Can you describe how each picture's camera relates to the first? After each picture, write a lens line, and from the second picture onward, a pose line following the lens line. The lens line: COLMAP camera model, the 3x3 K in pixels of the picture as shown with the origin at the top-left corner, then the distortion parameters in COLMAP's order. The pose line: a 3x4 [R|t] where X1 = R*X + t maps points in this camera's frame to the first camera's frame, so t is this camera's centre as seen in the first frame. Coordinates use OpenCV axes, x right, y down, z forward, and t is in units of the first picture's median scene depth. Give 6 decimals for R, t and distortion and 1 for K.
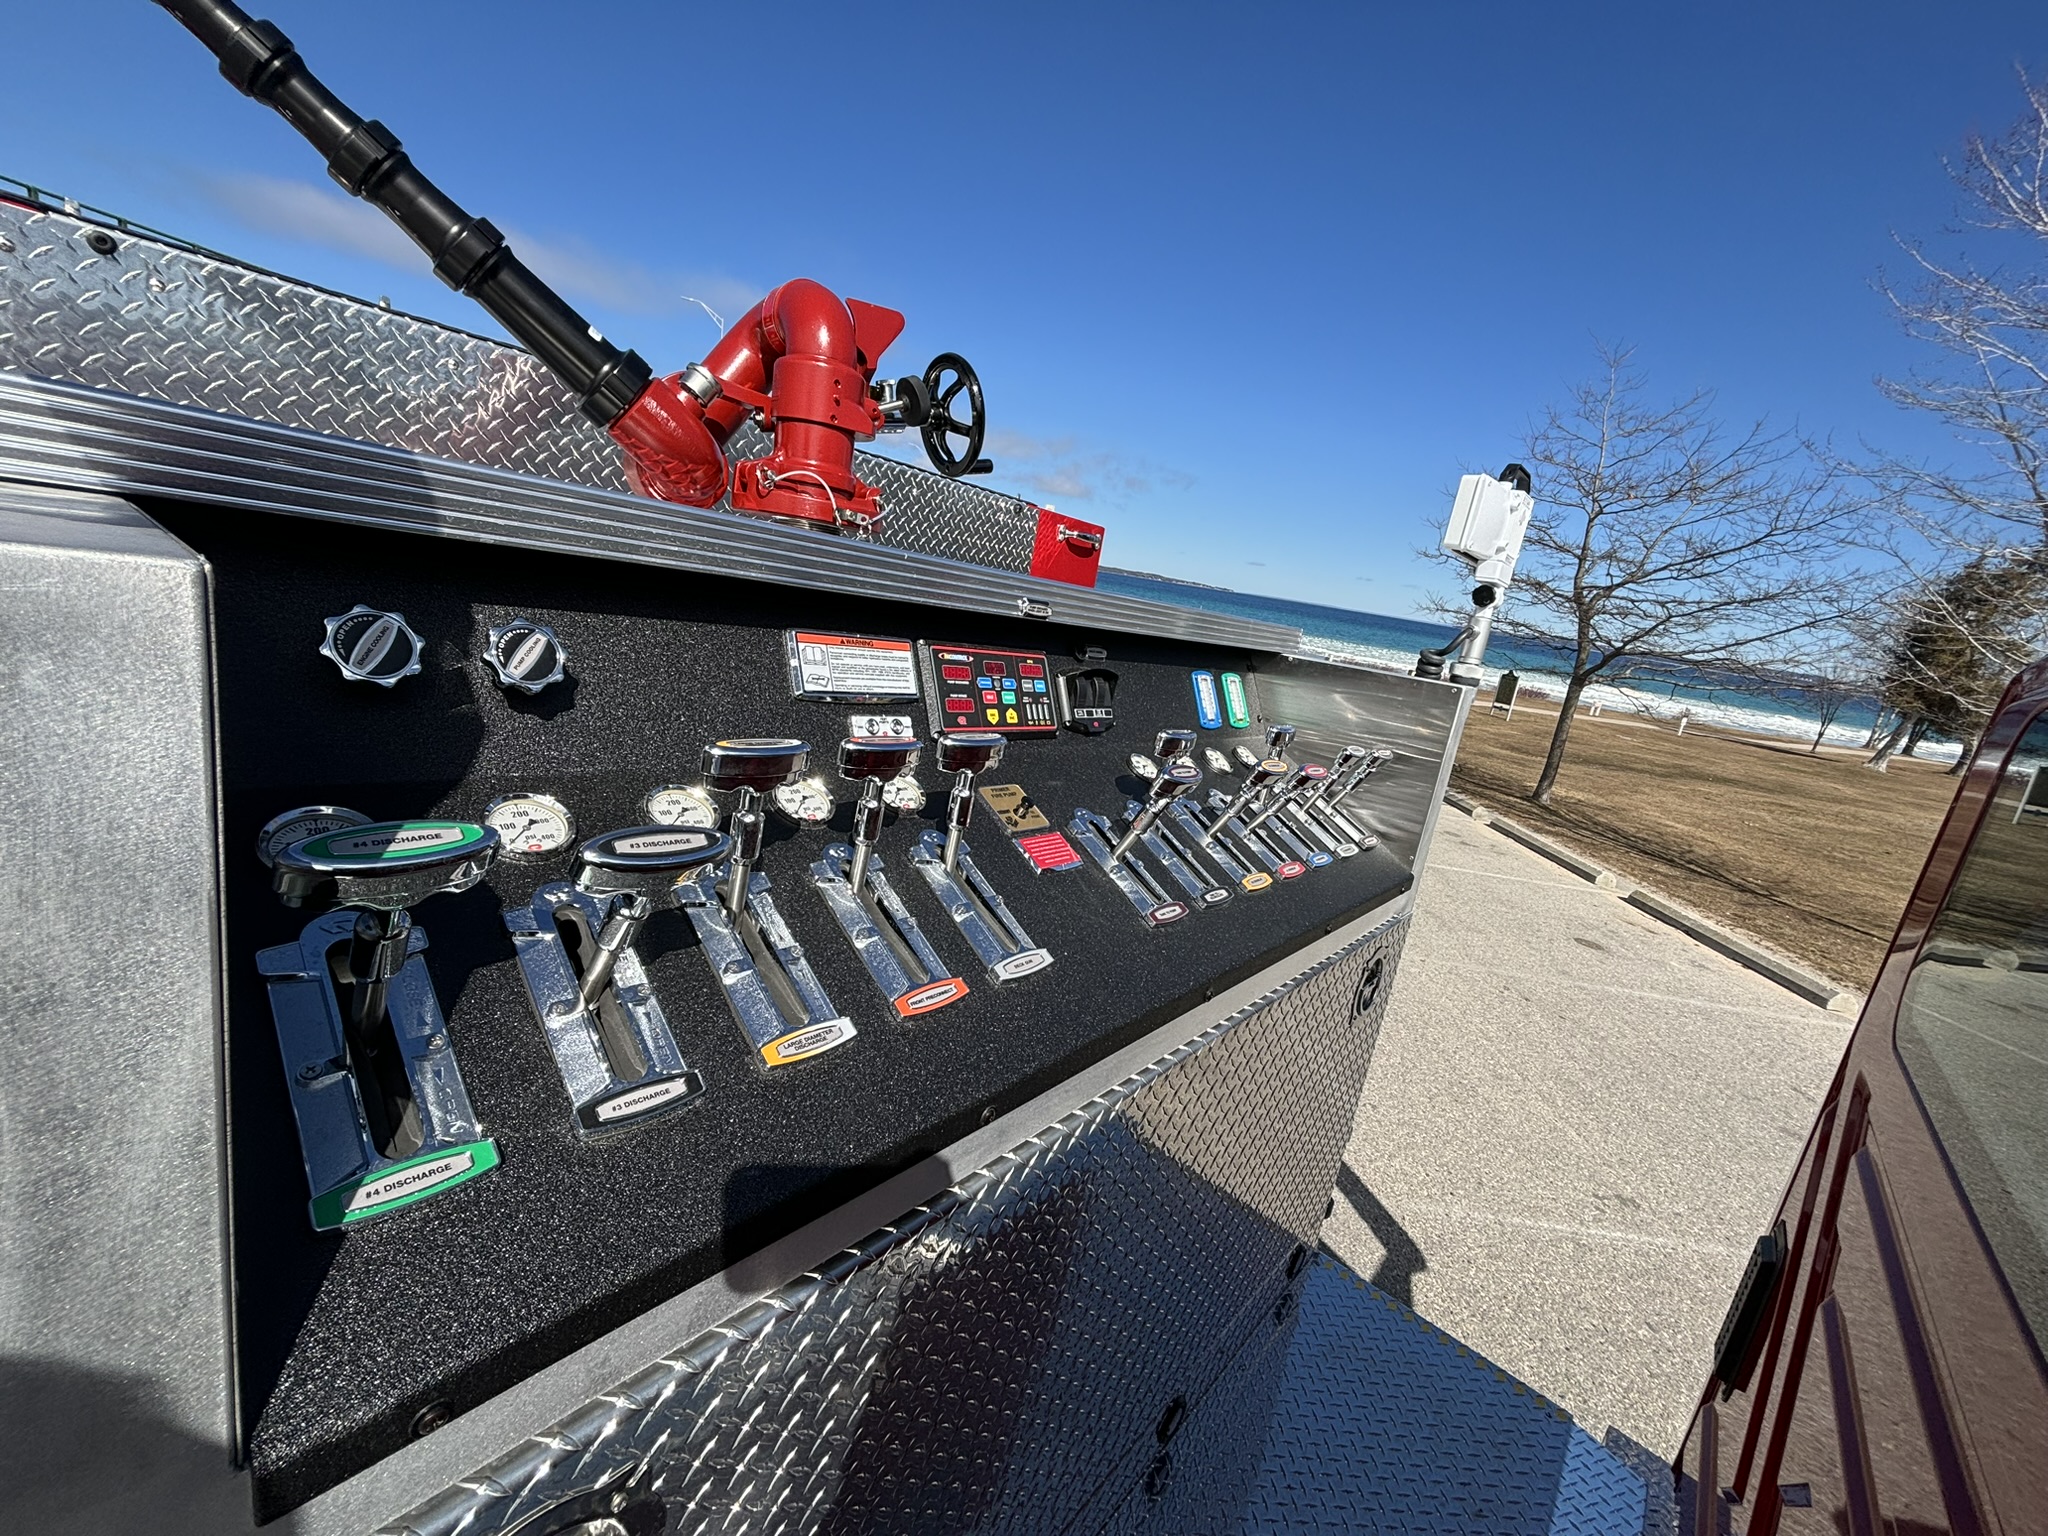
lens RADIAL K [[827.8, 0, 1036.2], [0, 827.8, 757.8], [0, 0, 1]] dist [0.000169, 0.001026]
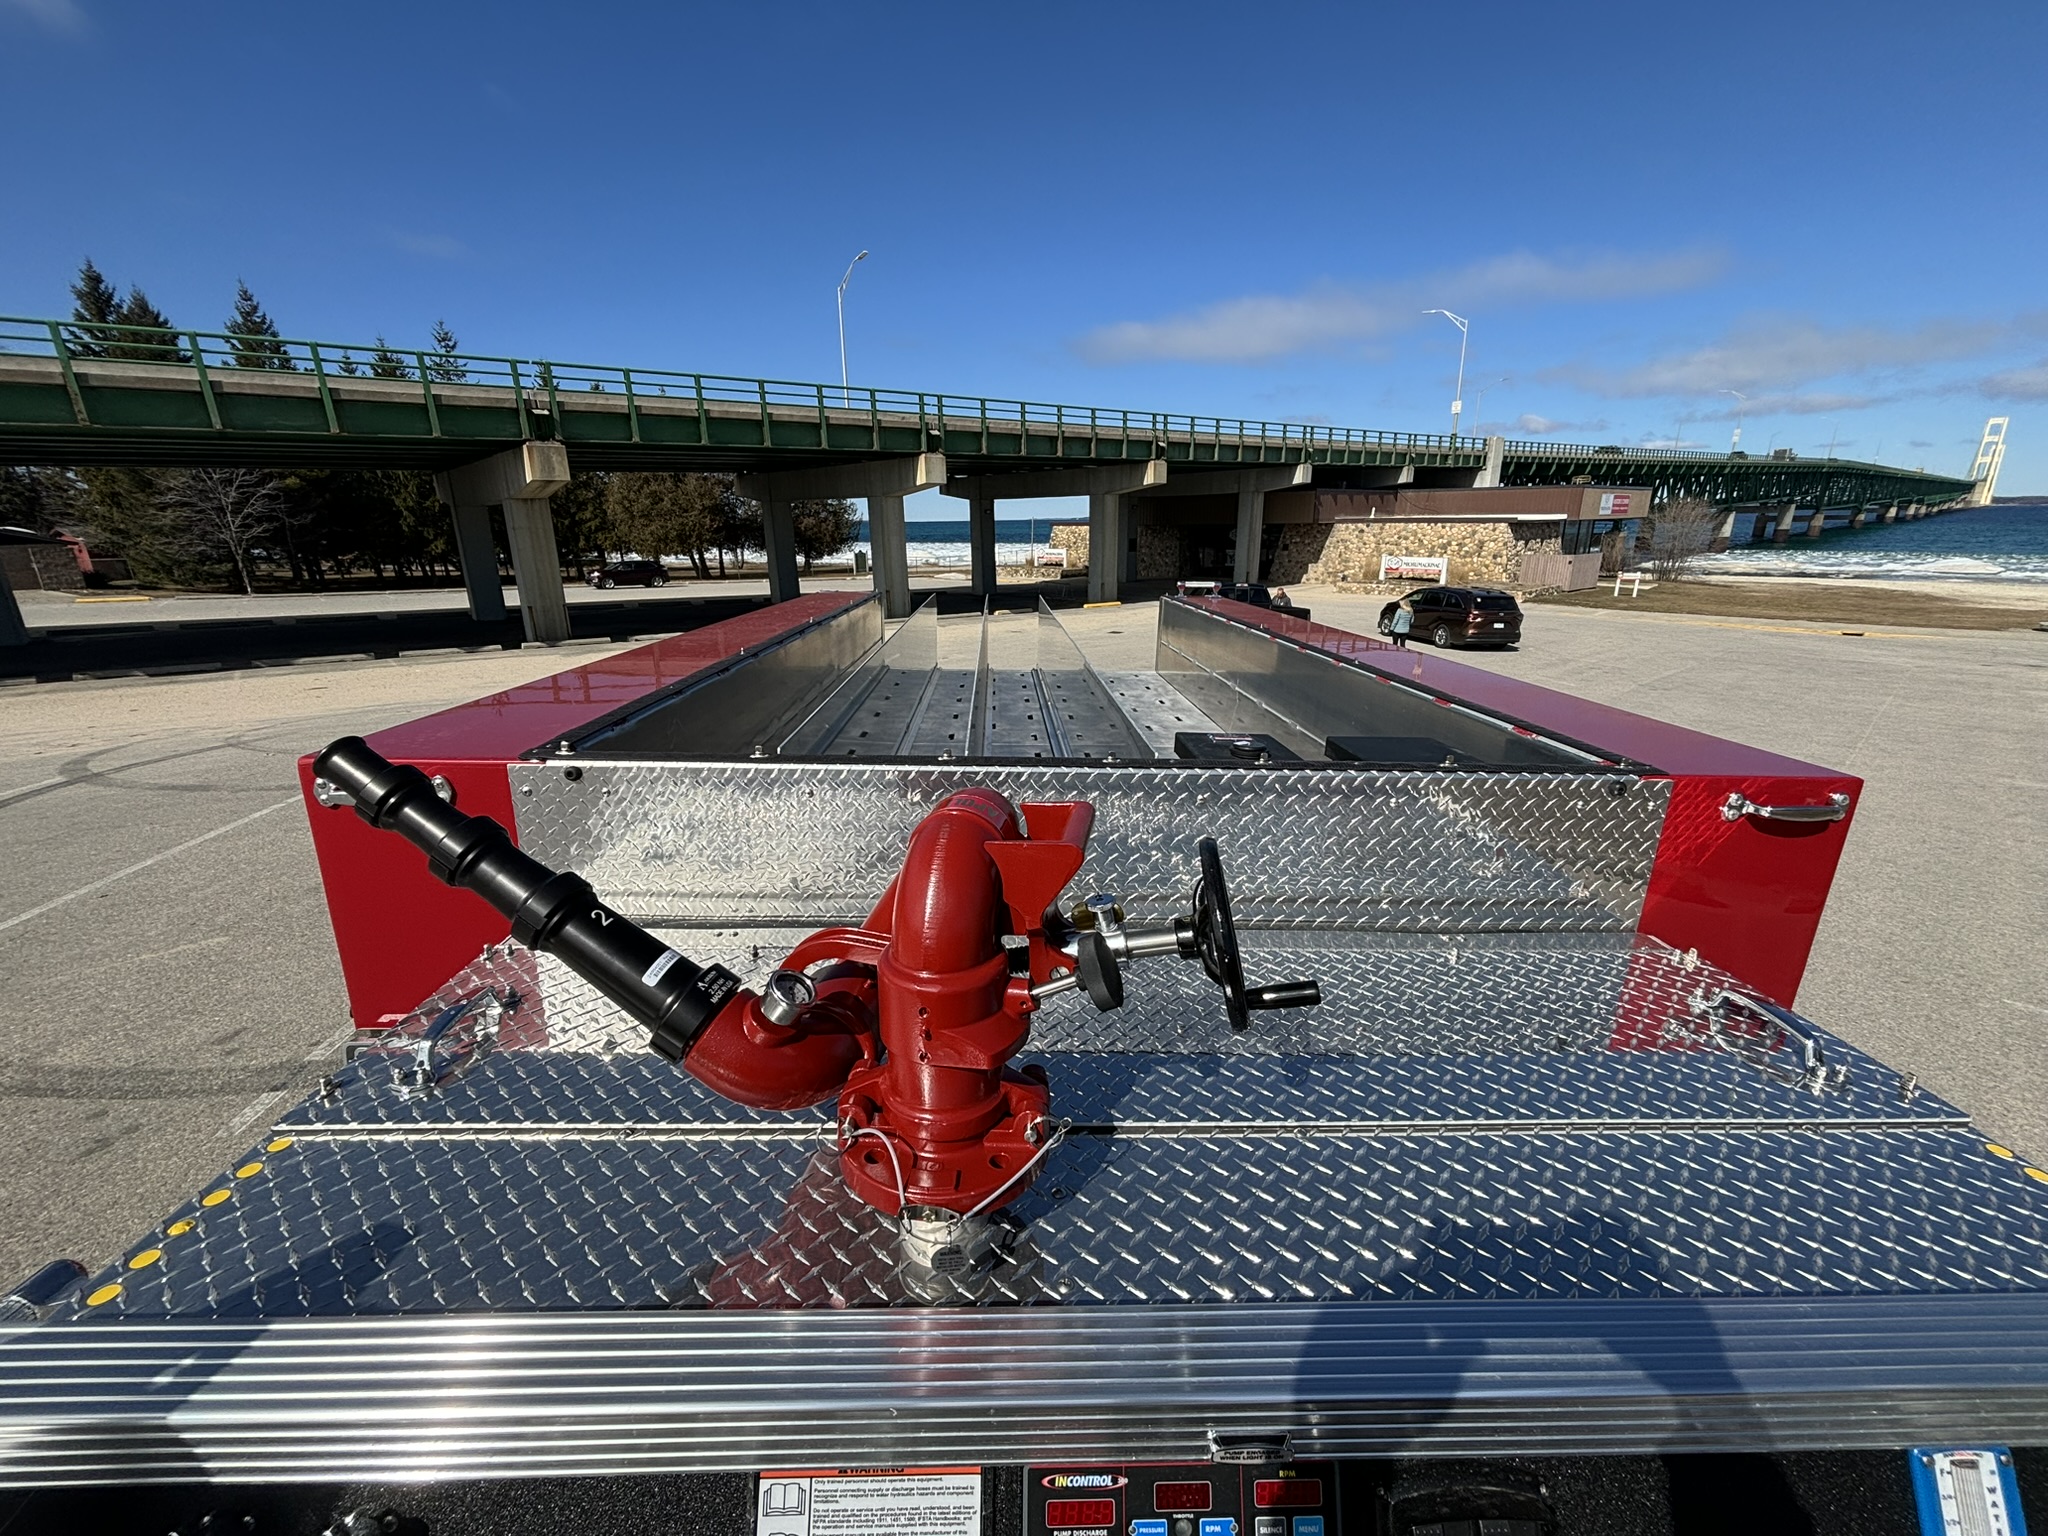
lens RADIAL K [[827.8, 0, 1036.2], [0, 827.8, 757.8], [0, 0, 1]] dist [0.000169, 0.001026]
pose [[0.667176, 0.046395, -0.743454, 0.289542], [-0.048518, 0.998646, 0.018780, -0.649911], [0.743318, 0.023541, 0.668524, 0.615516]]
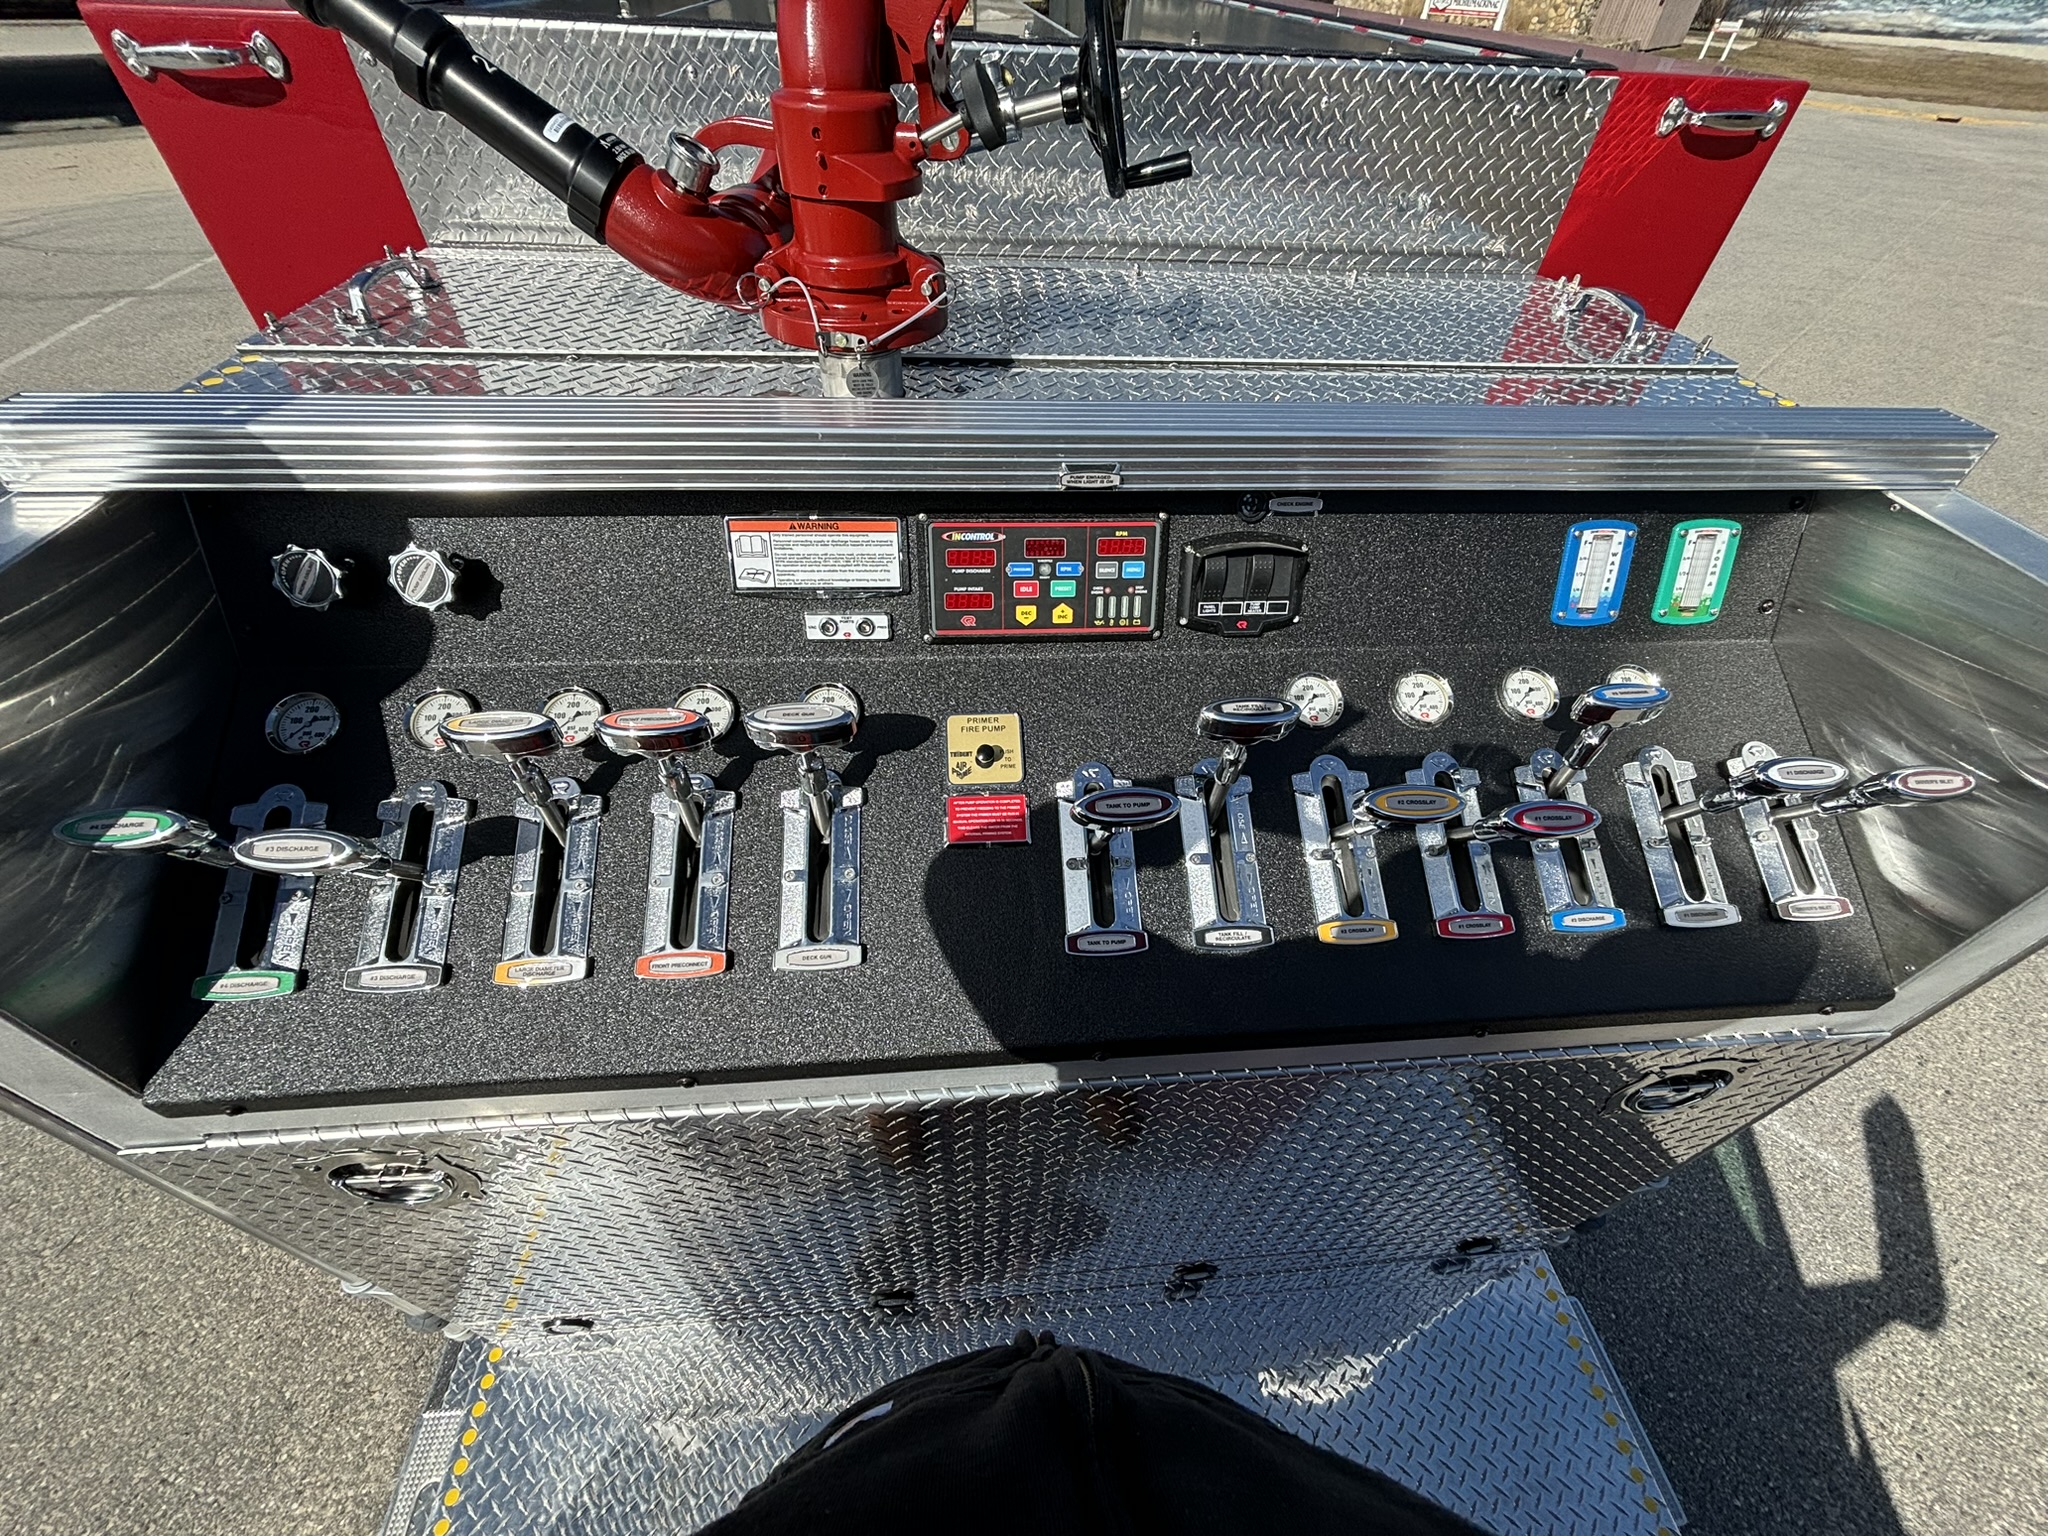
lens RADIAL K [[828.9, 0, 1036.2], [0, 828.9, 776.5], [0, 0, 1]] dist [0.000775, -0.000089]
pose [[0.703785, 0.396128, -0.589720, 0.507732], [-0.058470, 0.859591, 0.507627, -0.338548], [0.708003, -0.322779, 0.628129, 0.509807]]
